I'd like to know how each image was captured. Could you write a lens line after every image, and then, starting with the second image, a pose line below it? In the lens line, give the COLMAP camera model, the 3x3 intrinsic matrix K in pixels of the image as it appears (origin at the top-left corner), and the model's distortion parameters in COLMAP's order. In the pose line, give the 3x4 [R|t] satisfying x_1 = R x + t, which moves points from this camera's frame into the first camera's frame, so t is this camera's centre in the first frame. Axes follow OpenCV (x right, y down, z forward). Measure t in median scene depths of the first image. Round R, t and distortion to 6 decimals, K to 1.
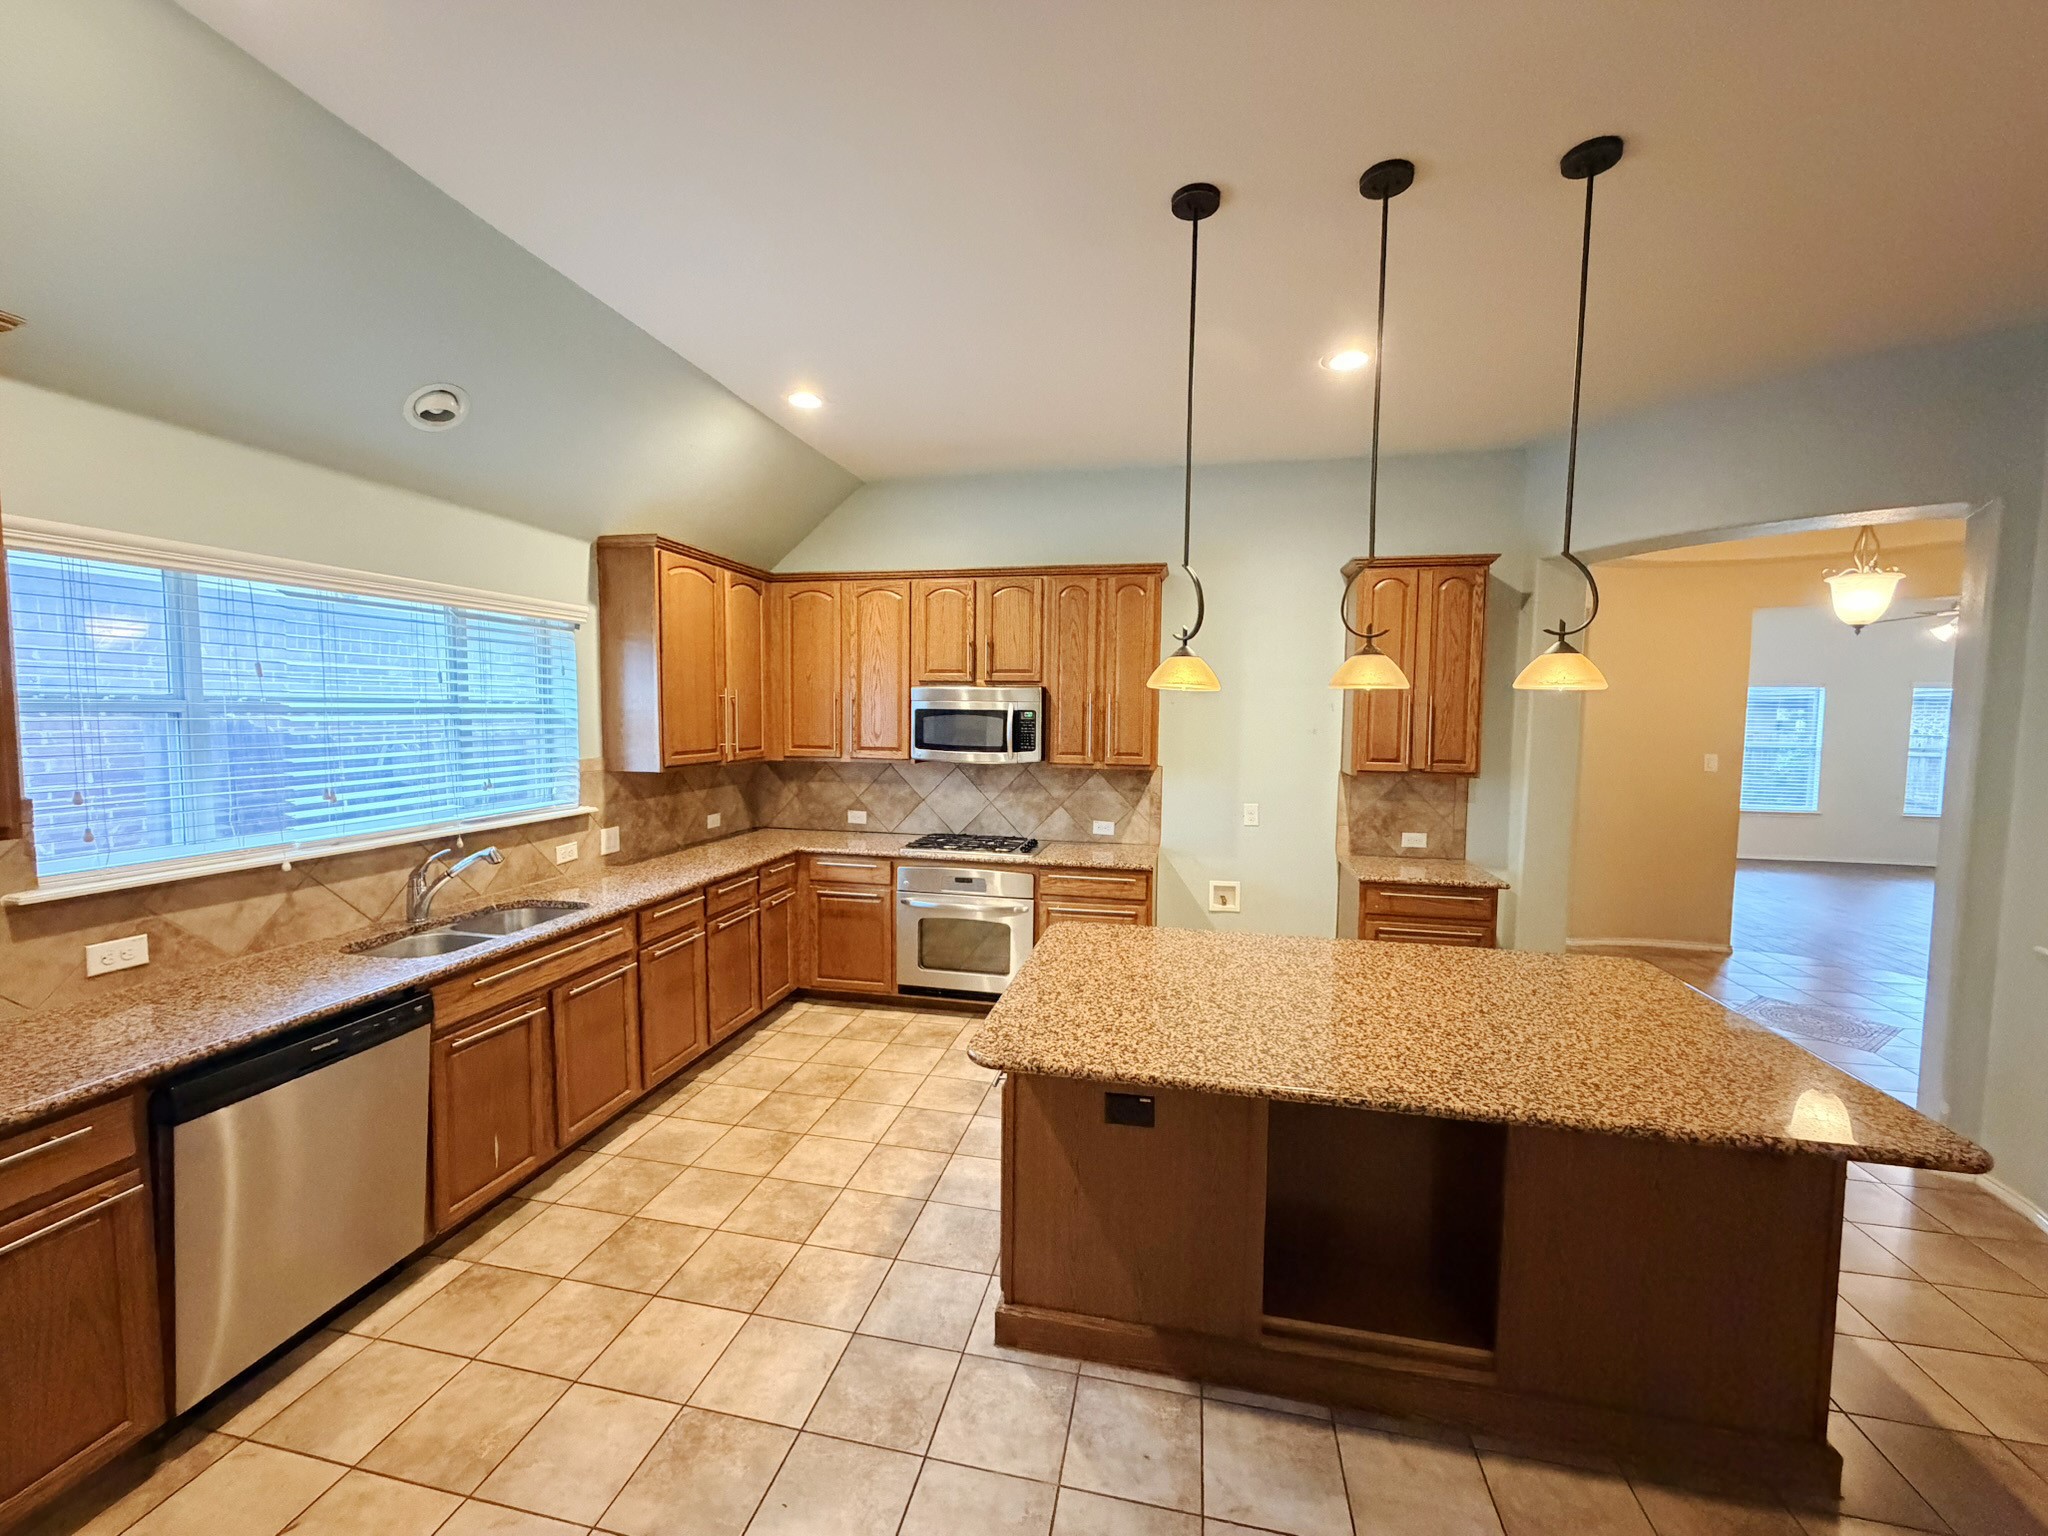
lens RADIAL K [[816.3, 0, 1017.4], [0, 816.3, 767.4], [0, 0, 1]] dist [0.001403, -0.000480]
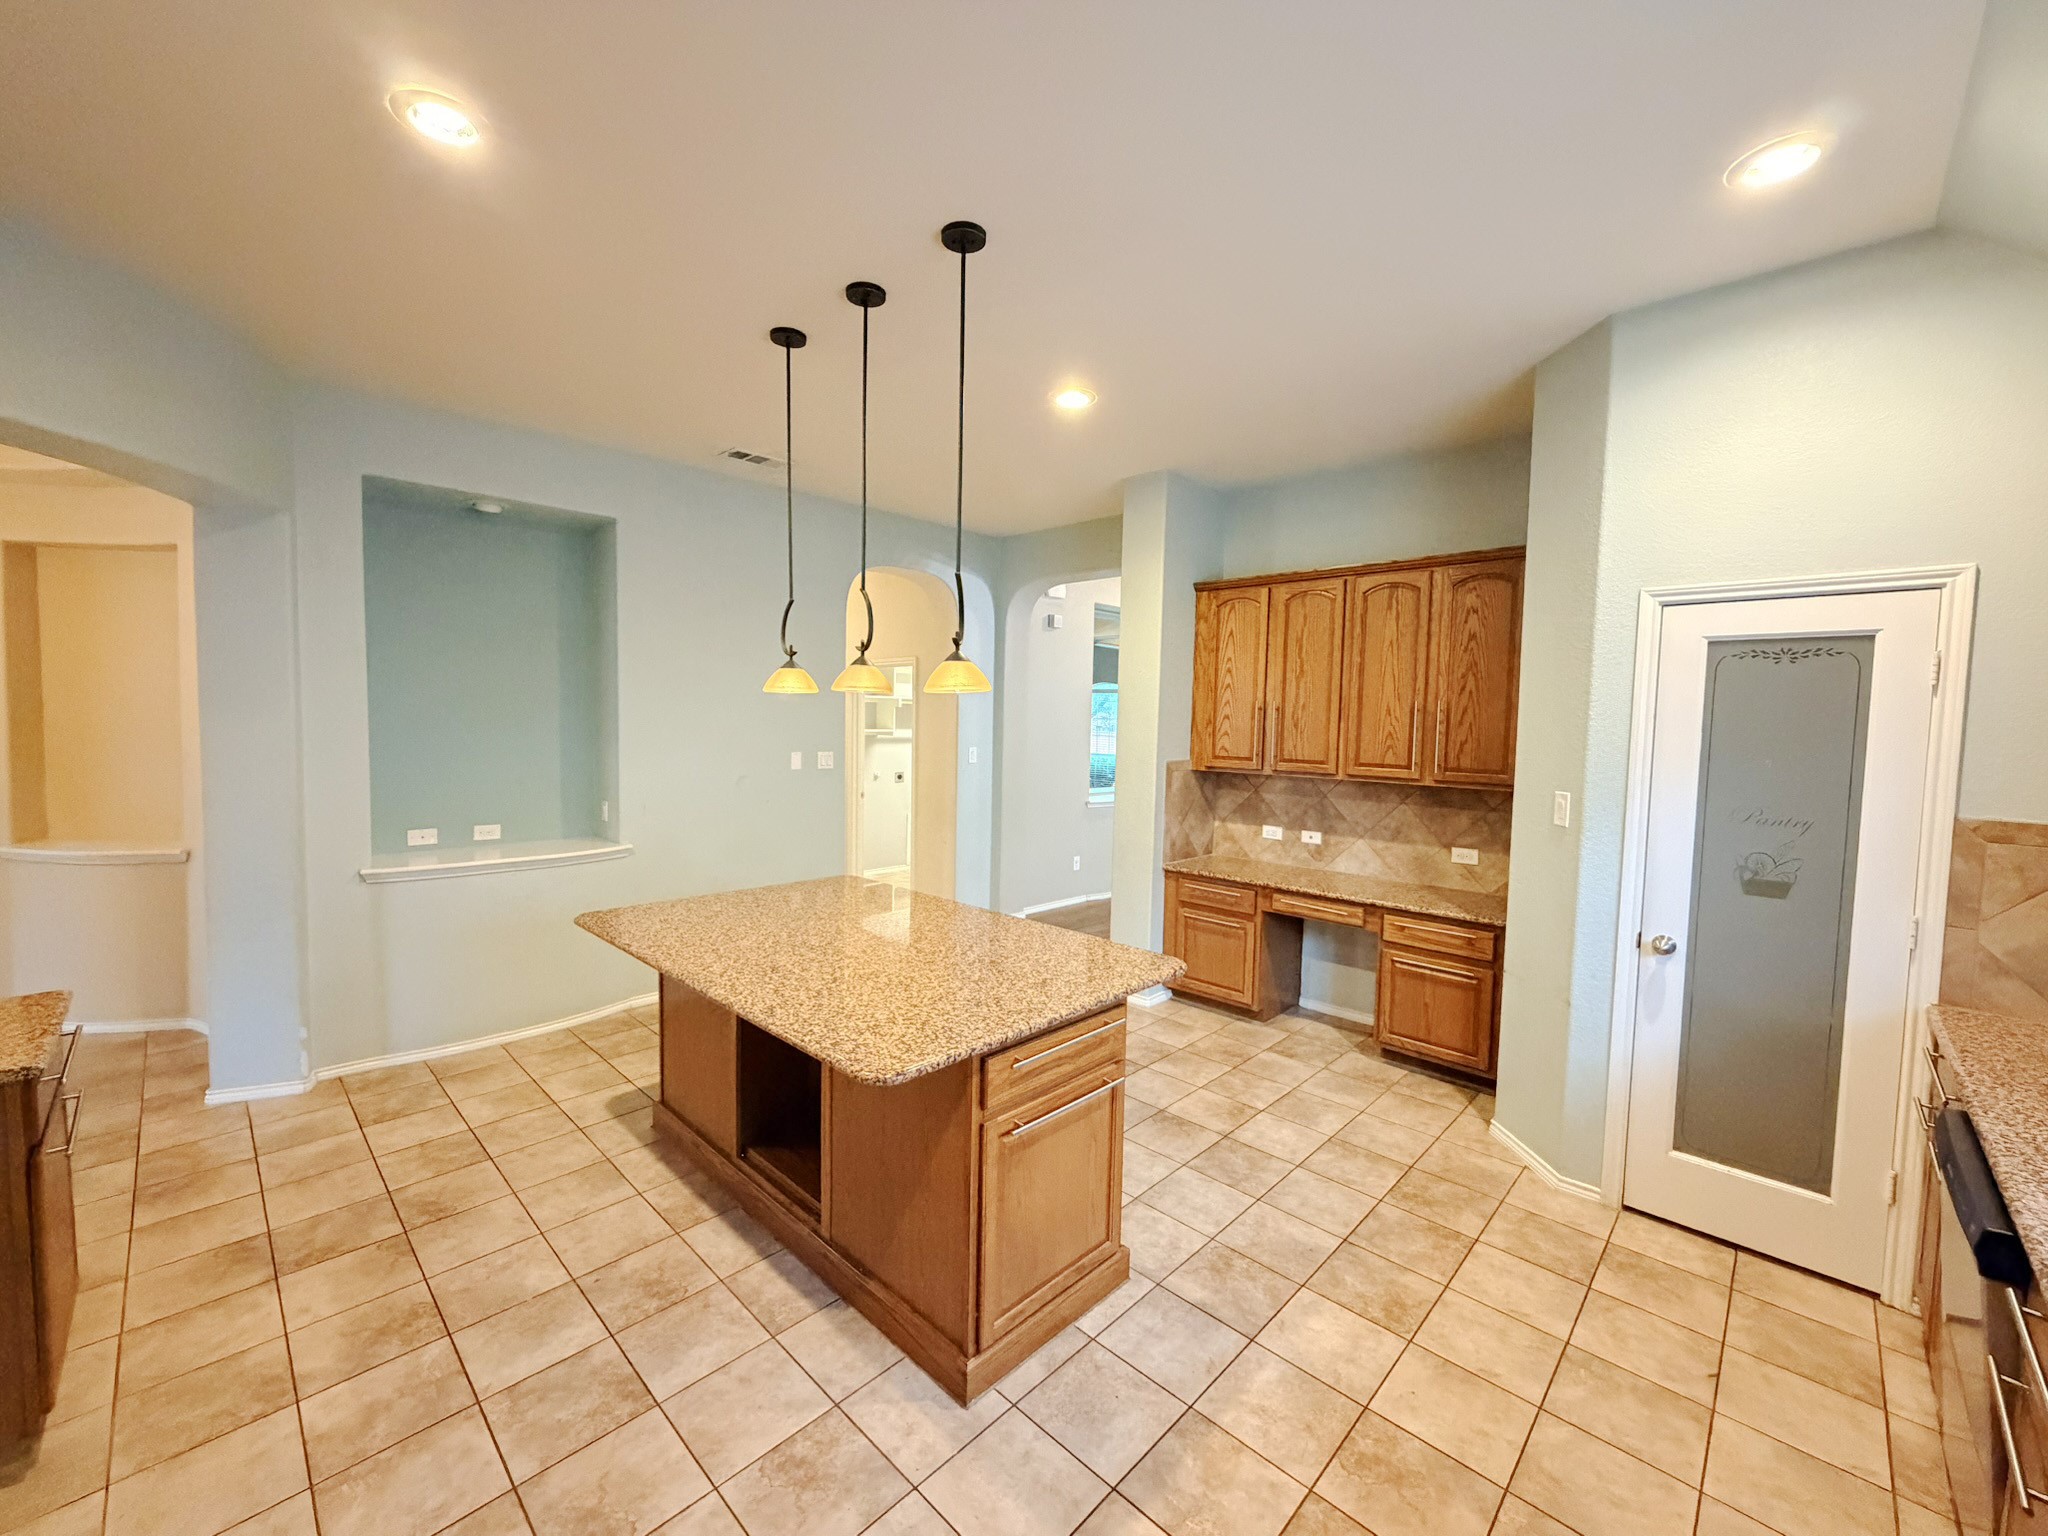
lens RADIAL K [[816.3, 0, 1017.6], [0, 816.3, 763.6], [0, 0, 1]] dist [0.001403, -0.000480]
pose [[-0.847976, -0.057081, 0.526952, -0.304097], [0.007871, 0.992719, 0.120199, -0.092293], [-0.529976, 0.106073, -0.841352, 1.318670]]
